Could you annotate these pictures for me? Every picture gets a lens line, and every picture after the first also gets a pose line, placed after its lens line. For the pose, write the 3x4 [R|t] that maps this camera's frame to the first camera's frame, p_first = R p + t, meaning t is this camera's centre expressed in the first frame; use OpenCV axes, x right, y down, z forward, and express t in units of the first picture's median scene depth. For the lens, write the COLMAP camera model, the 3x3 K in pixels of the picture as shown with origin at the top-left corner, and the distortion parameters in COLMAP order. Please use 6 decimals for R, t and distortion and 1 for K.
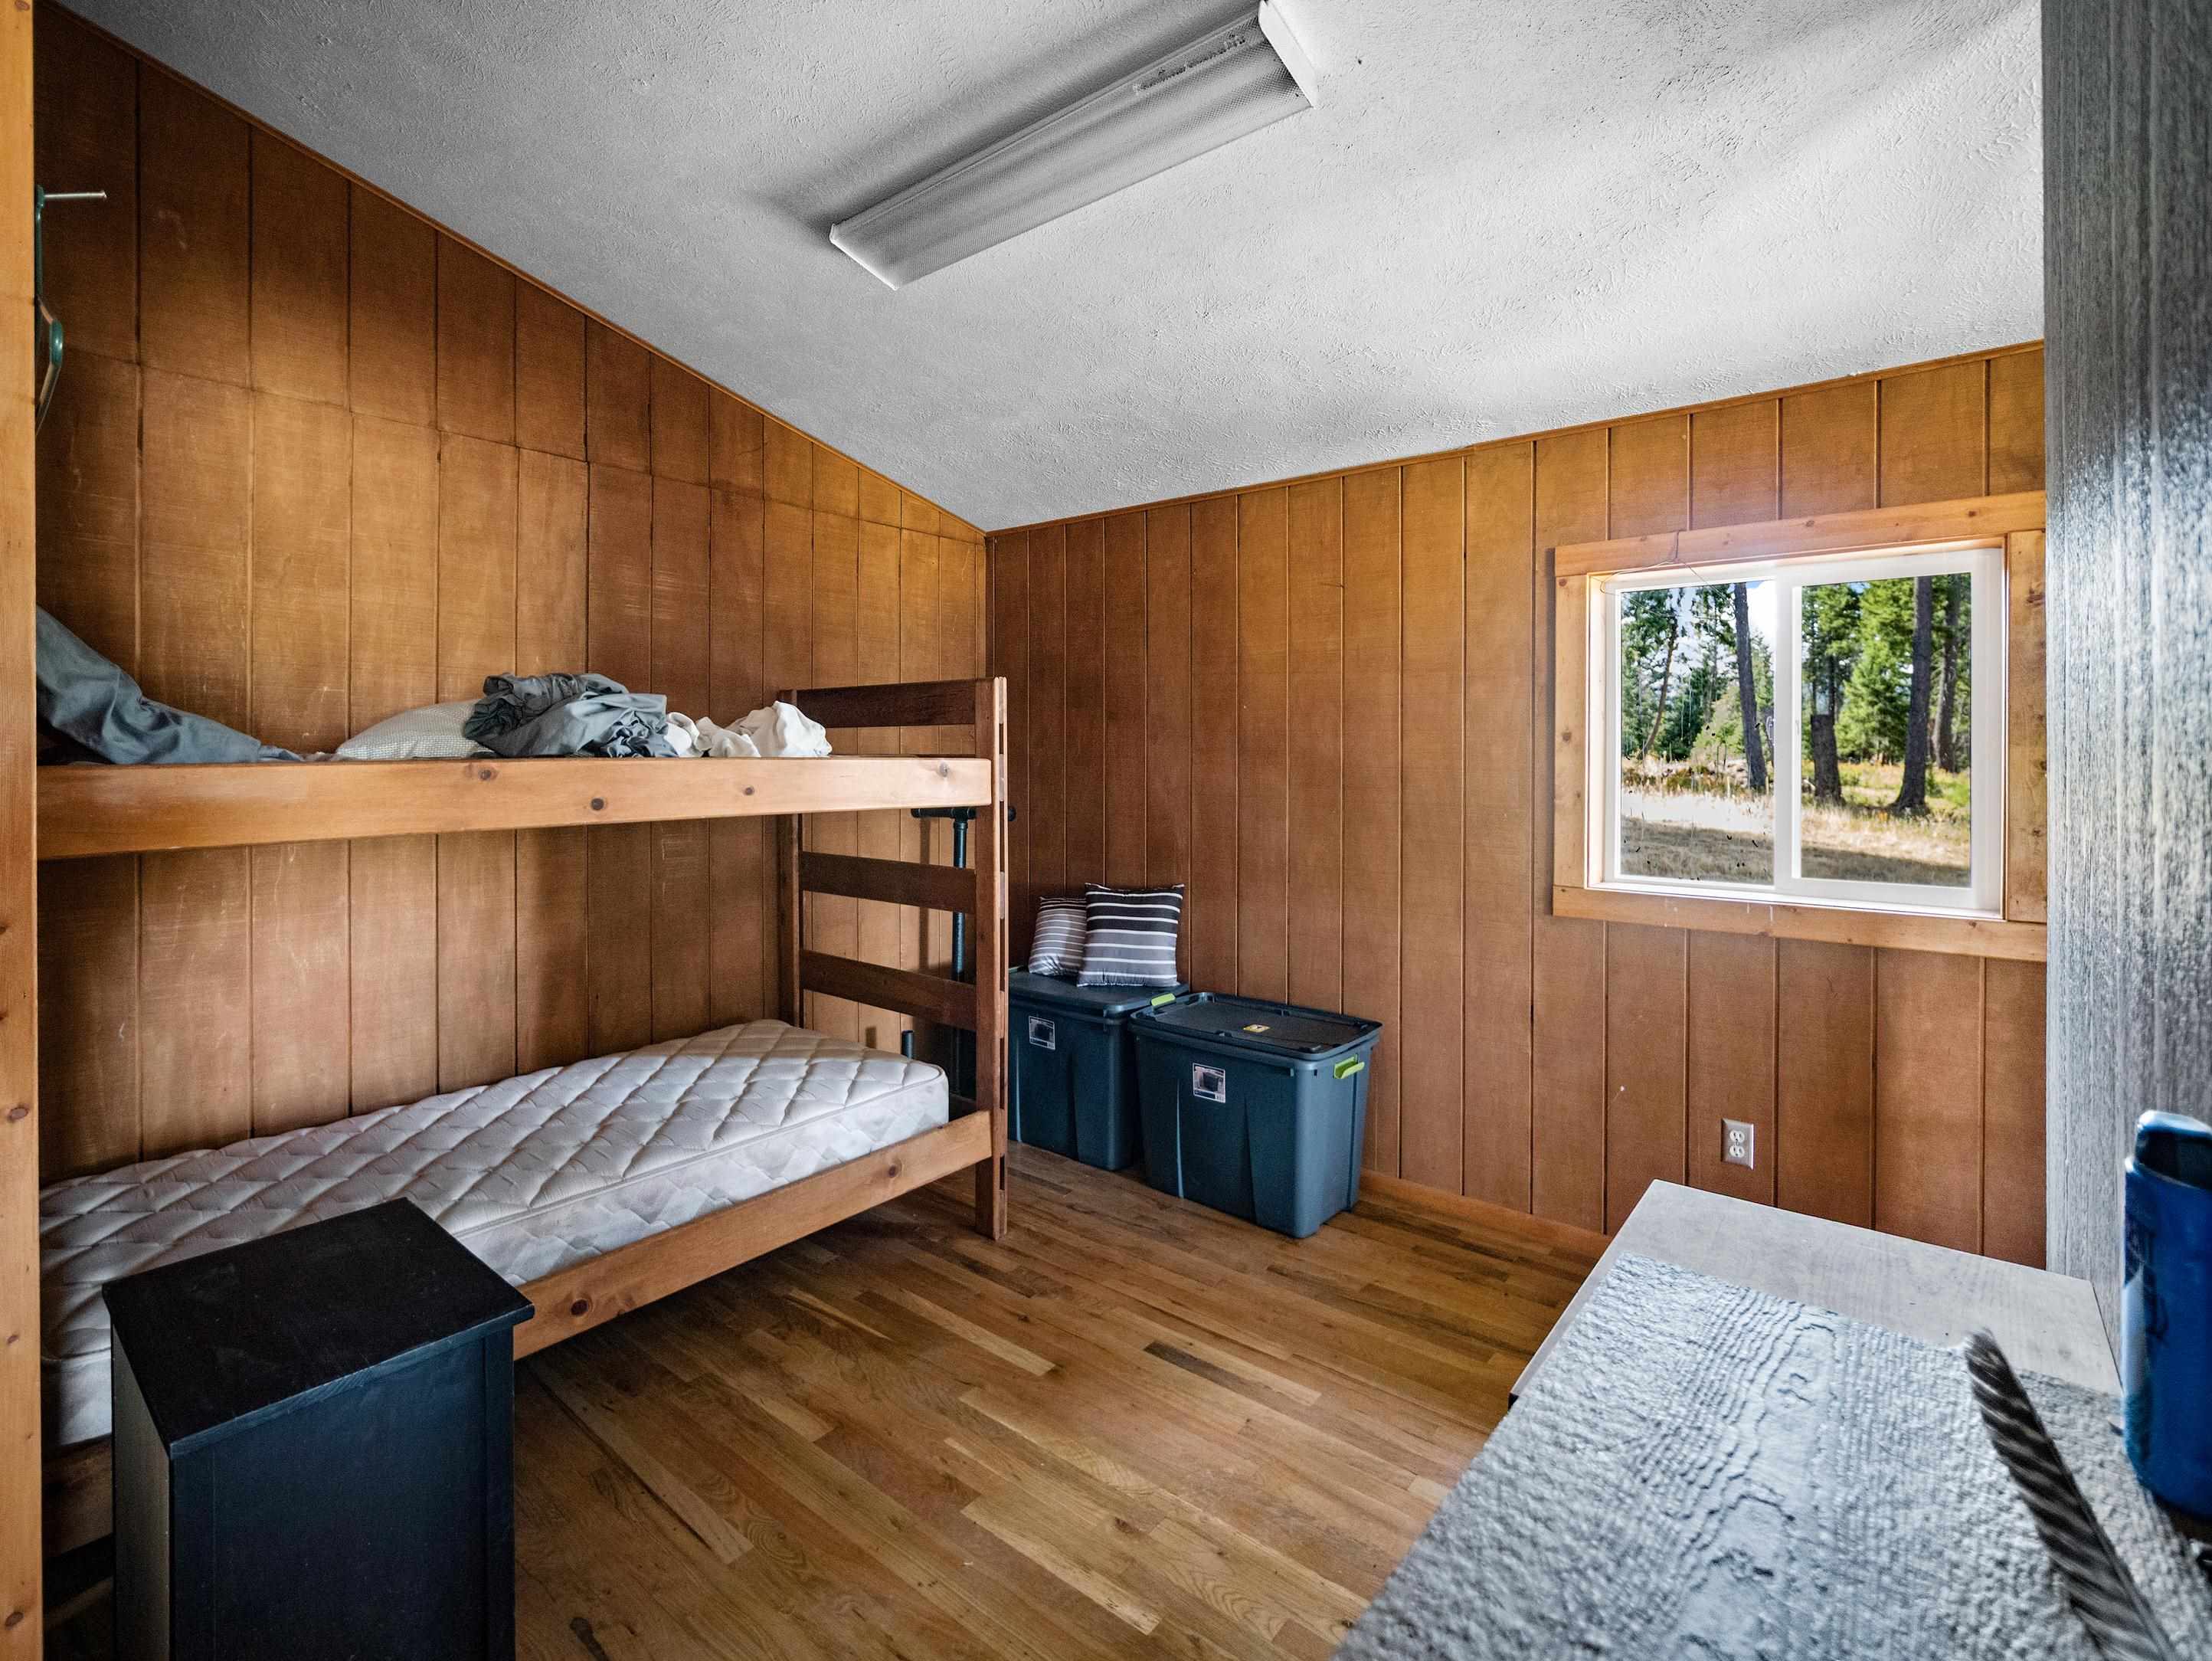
lens RADIAL K [[996.8, 0, 1071.5], [0, 996.8, 764.7], [0, 0, 1]] dist [-0.002102, -0.001166]
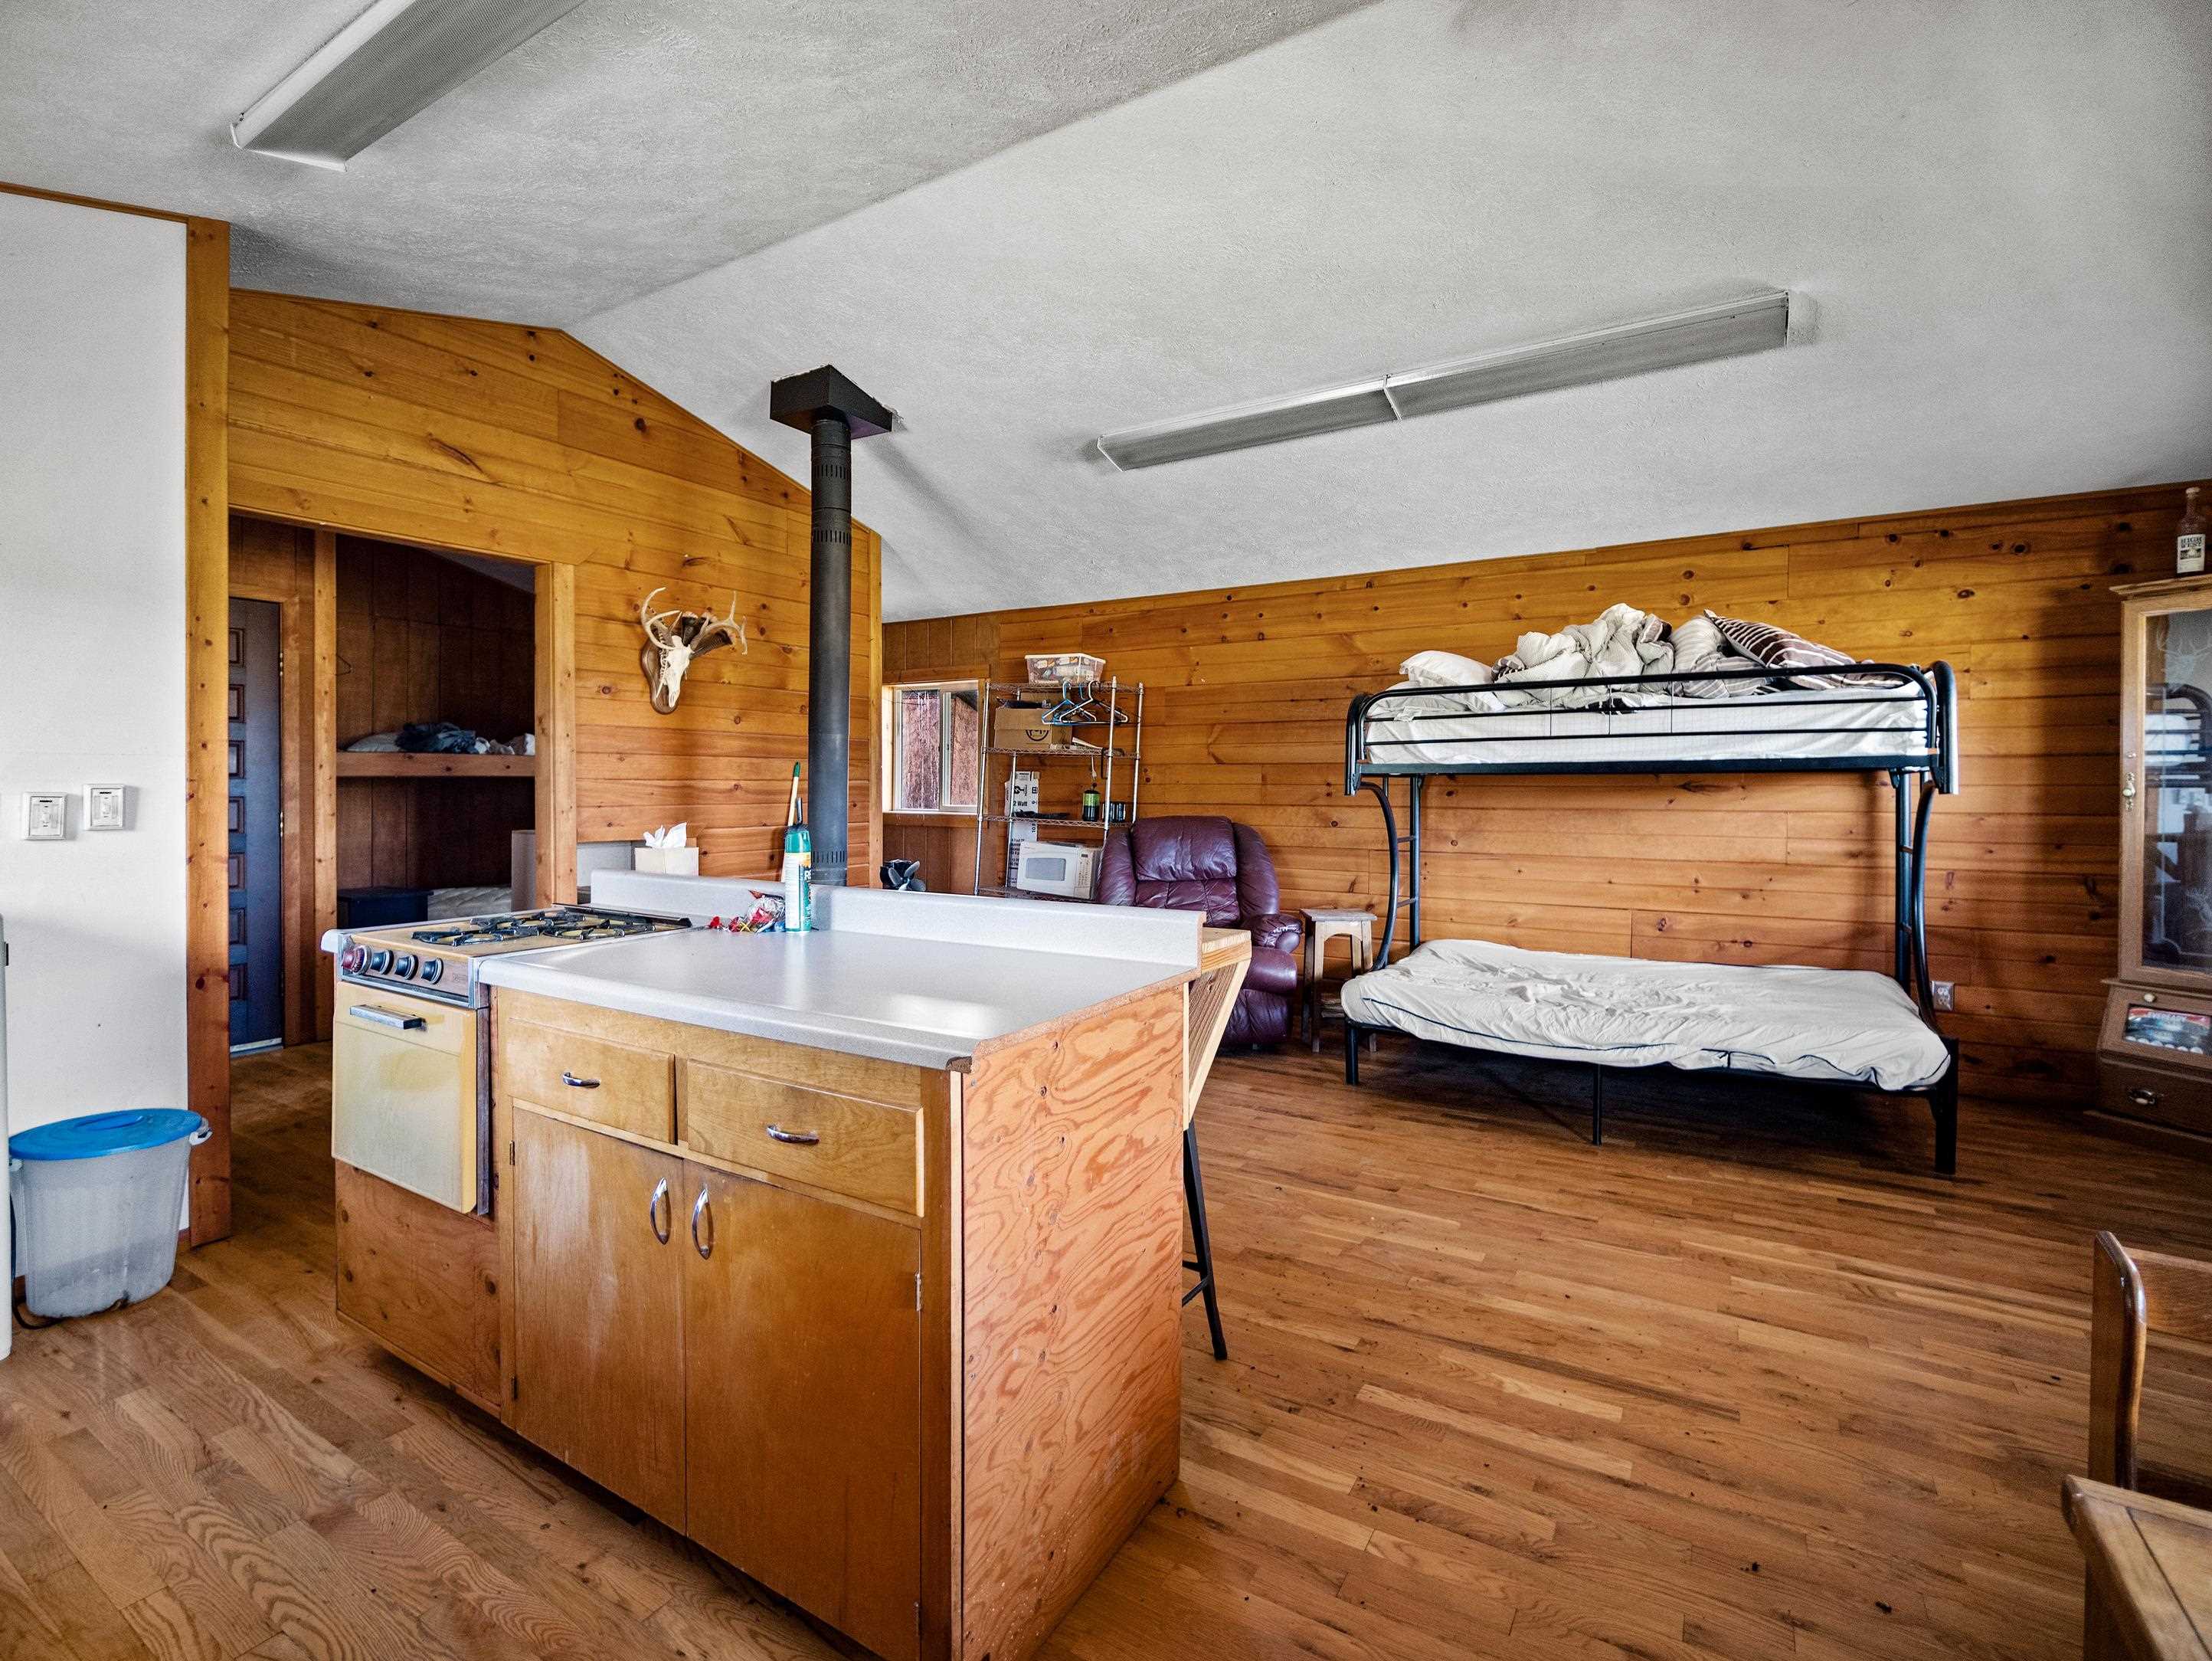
lens RADIAL K [[996.8, 0, 1074.7], [0, 996.8, 783.4], [0, 0, 1]] dist [-0.002102, -0.001166]
pose [[0.990714, 0.000171, 0.135959, 0.695504], [0.001199, 0.999949, -0.009998, 0.083940], [-0.135953, 0.010068, 0.990664, -1.574181]]
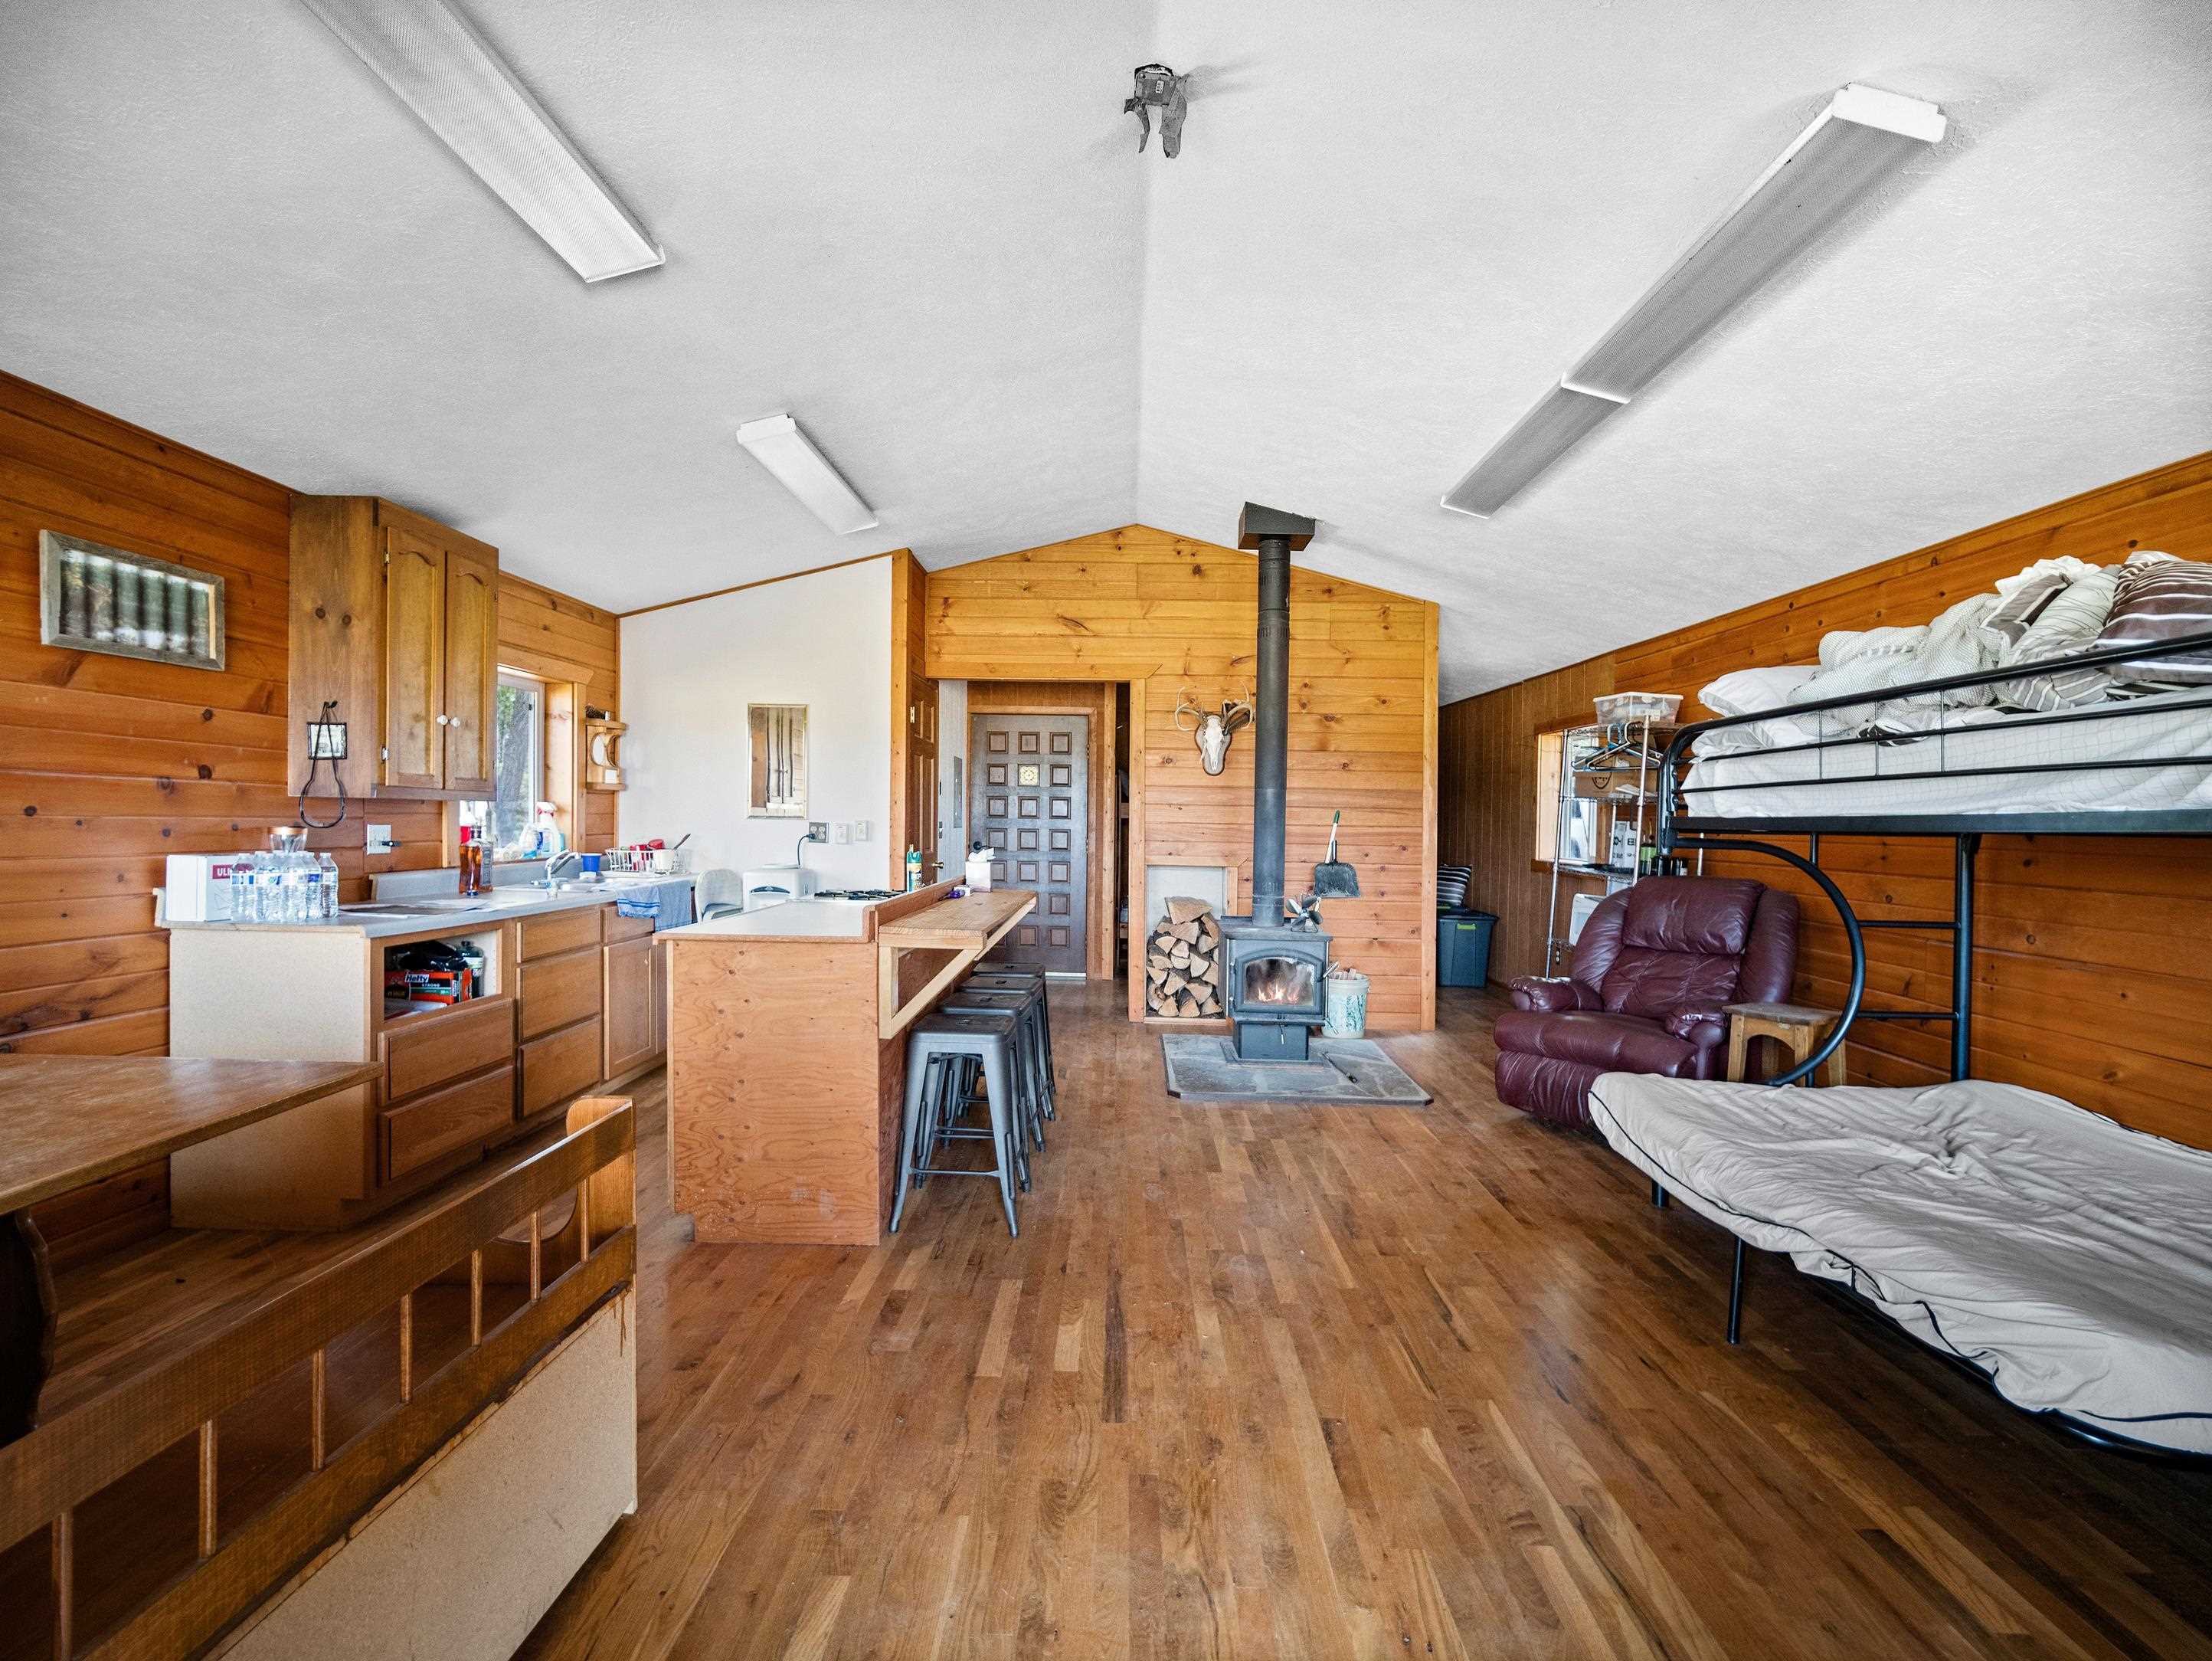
lens RADIAL K [[944.6, 0, 1109.5], [0, 944.6, 834.0], [0, 0, 1]] dist [-0.013821, 0.000339]
pose [[0.650046, 0.026025, -0.759449, 1.691043], [-0.027302, 0.999568, 0.010884, 0.069484], [0.759404, 0.013659, 0.650476, -1.428707]]
